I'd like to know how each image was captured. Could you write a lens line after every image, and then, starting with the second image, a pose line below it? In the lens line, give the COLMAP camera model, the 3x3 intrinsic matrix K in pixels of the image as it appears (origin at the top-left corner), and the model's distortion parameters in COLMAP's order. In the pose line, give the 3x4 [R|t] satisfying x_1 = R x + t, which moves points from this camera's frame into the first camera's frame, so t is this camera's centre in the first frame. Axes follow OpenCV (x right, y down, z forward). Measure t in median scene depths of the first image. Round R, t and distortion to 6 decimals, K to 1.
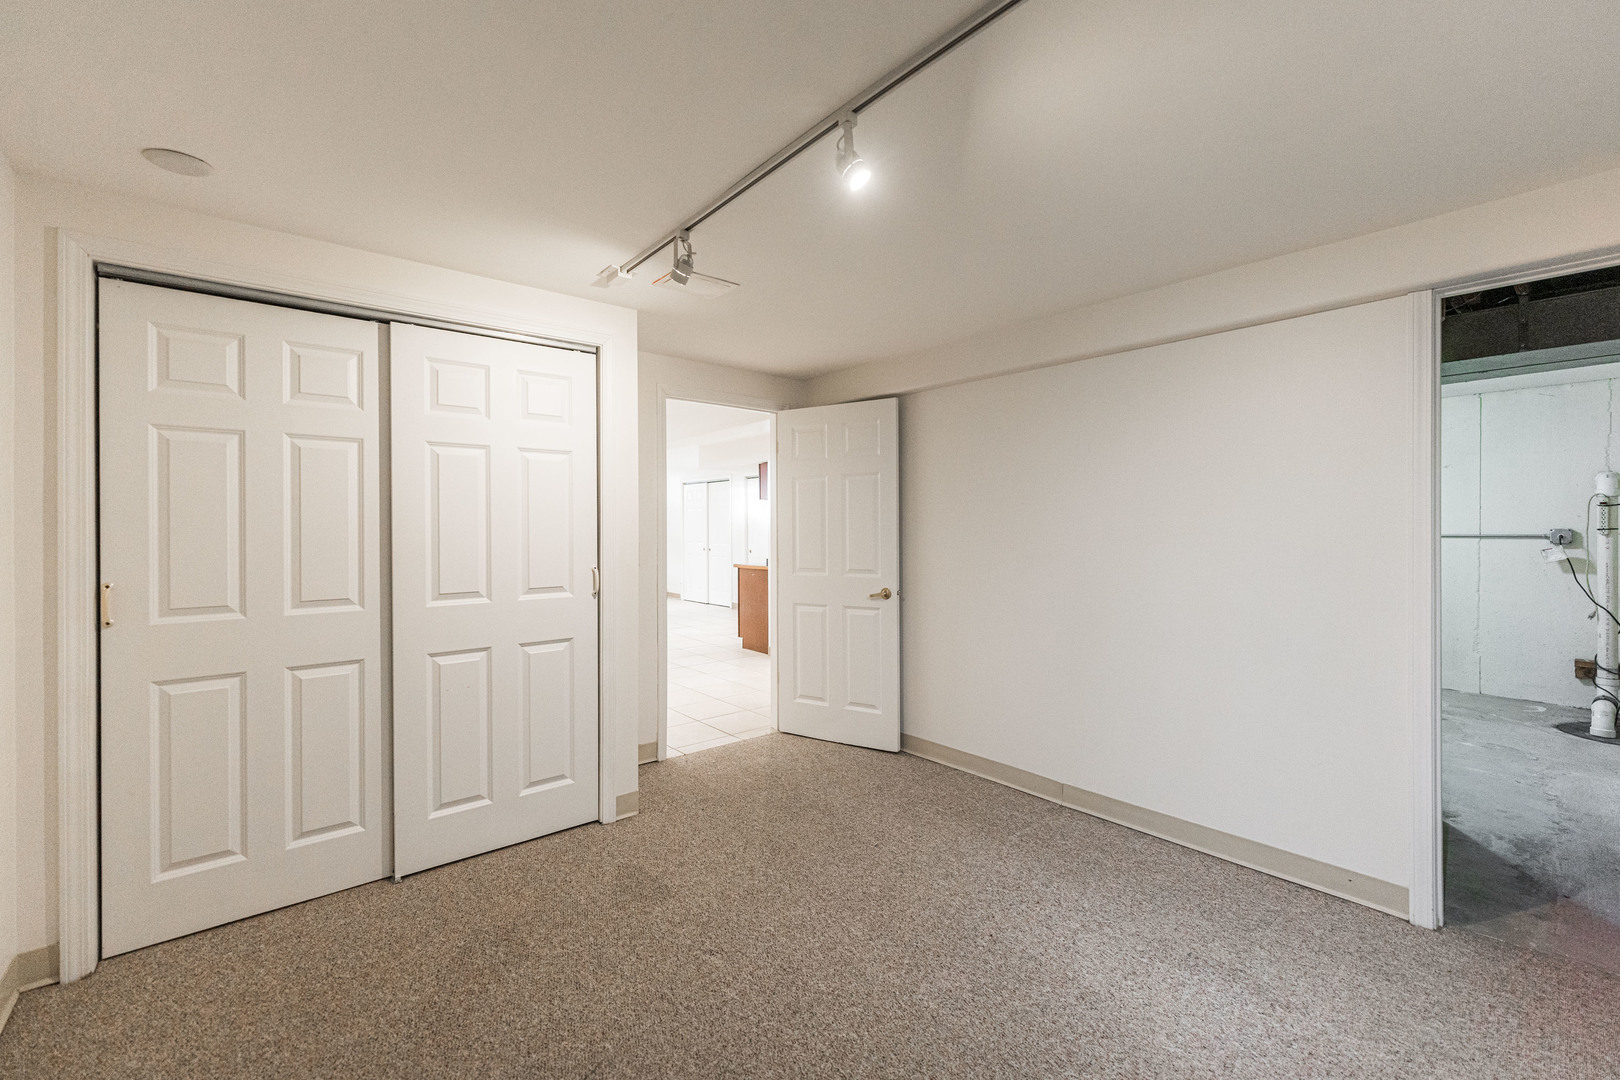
lens RADIAL K [[665.0, 0, 793.0], [0, 665.0, 531.2], [0, 0, 1]] dist [0.001508, -0.000302]
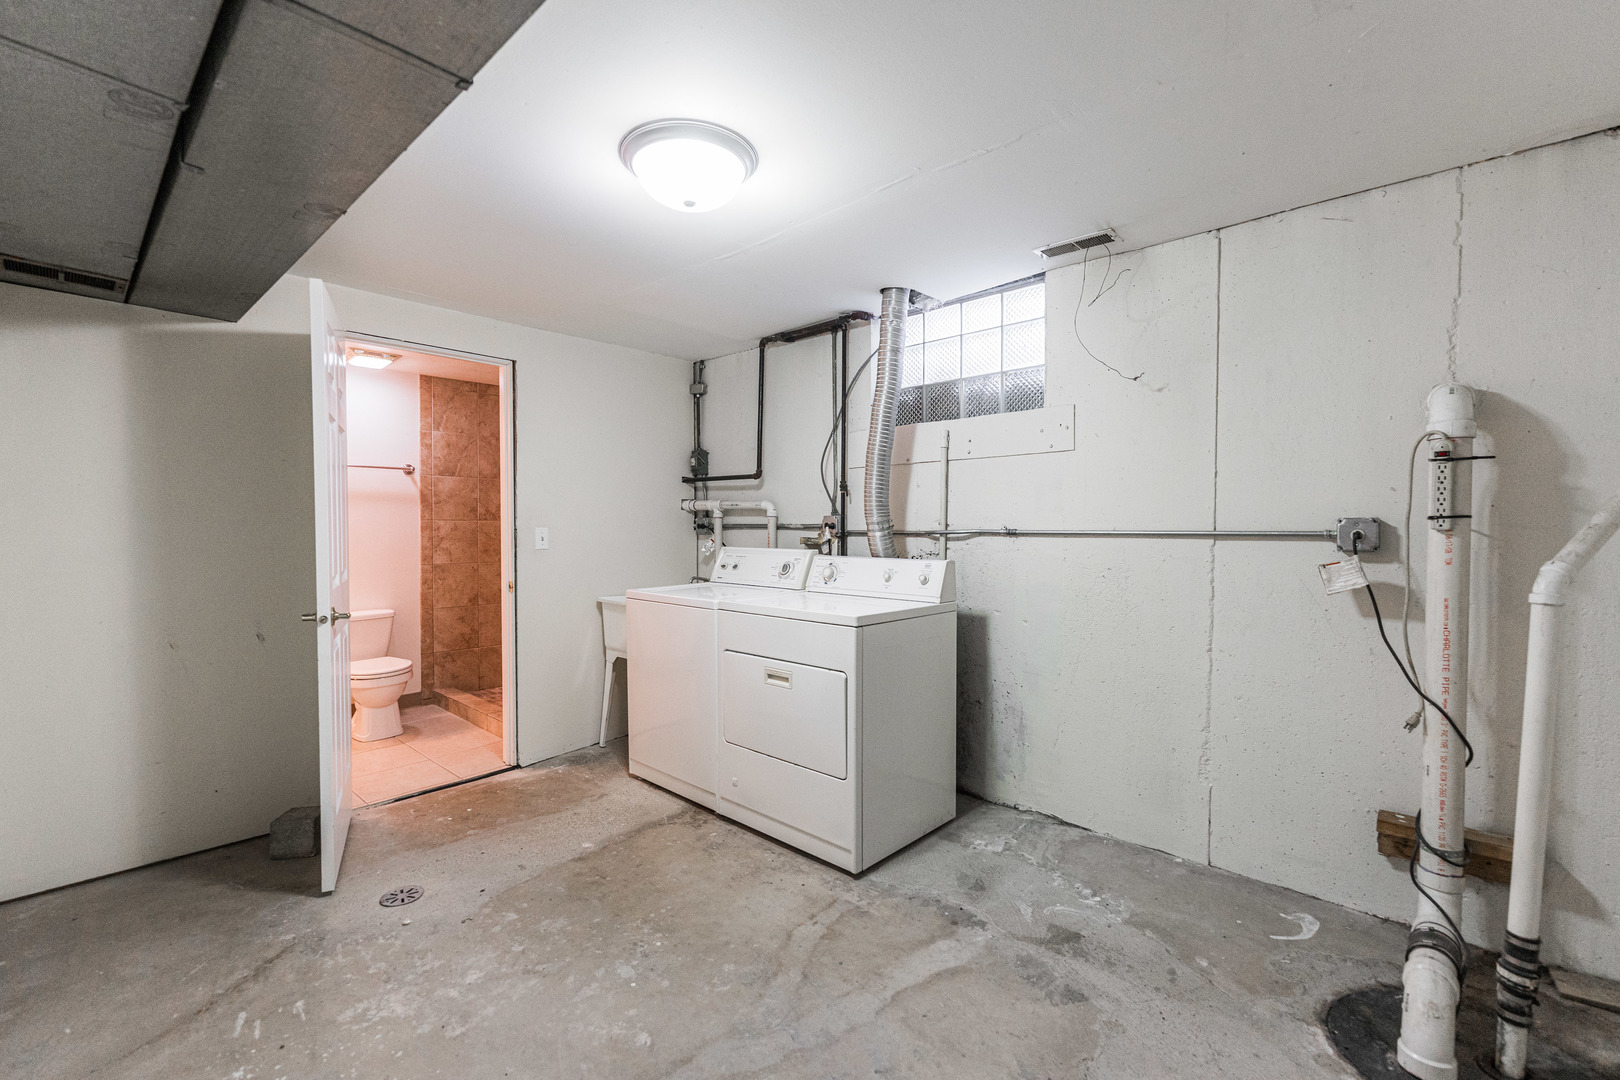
lens RADIAL K [[686.6, 0, 805.2], [0, 686.6, 549.9], [0, 0, 1]] dist [0.000018, -0.000103]
pose [[0.990153, -0.004866, 0.139904, 0.744726], [0.001157, 0.999646, 0.026575, 0.005439], [-0.139984, -0.026152, 0.989808, 0.614950]]
